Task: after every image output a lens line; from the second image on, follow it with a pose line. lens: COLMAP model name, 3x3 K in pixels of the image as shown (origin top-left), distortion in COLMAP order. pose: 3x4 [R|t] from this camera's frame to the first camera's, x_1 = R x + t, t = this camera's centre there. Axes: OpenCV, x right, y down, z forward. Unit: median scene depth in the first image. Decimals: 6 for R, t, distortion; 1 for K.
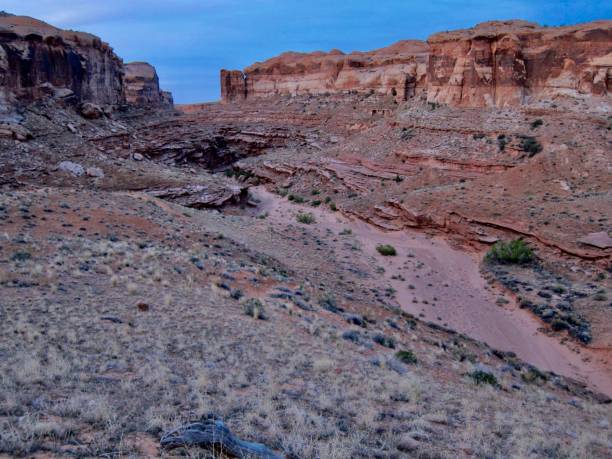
lens RADIAL K [[501.2, 0, 306.8], [0, 501.2, 228.4], [0, 0, 1]] dist [-0.045790, 0.017520]
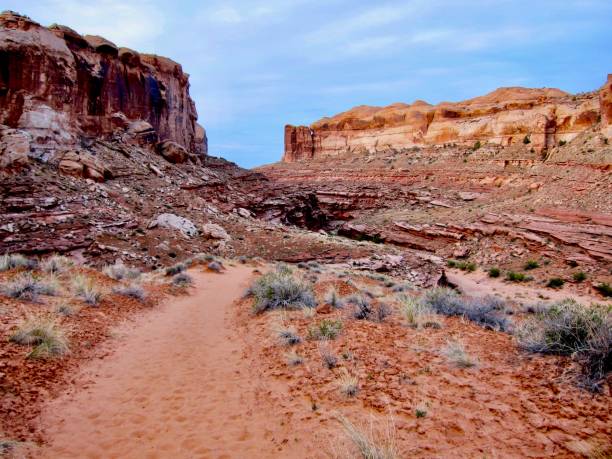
lens RADIAL K [[501.2, 0, 305.4], [0, 501.2, 230.5], [0, 0, 1]] dist [-0.045790, 0.017520]
pose [[0.999051, -0.000259, -0.043558, -0.196433], [-0.005564, 0.991033, -0.133498, -0.023103], [0.043202, 0.133613, 0.990091, 0.275208]]
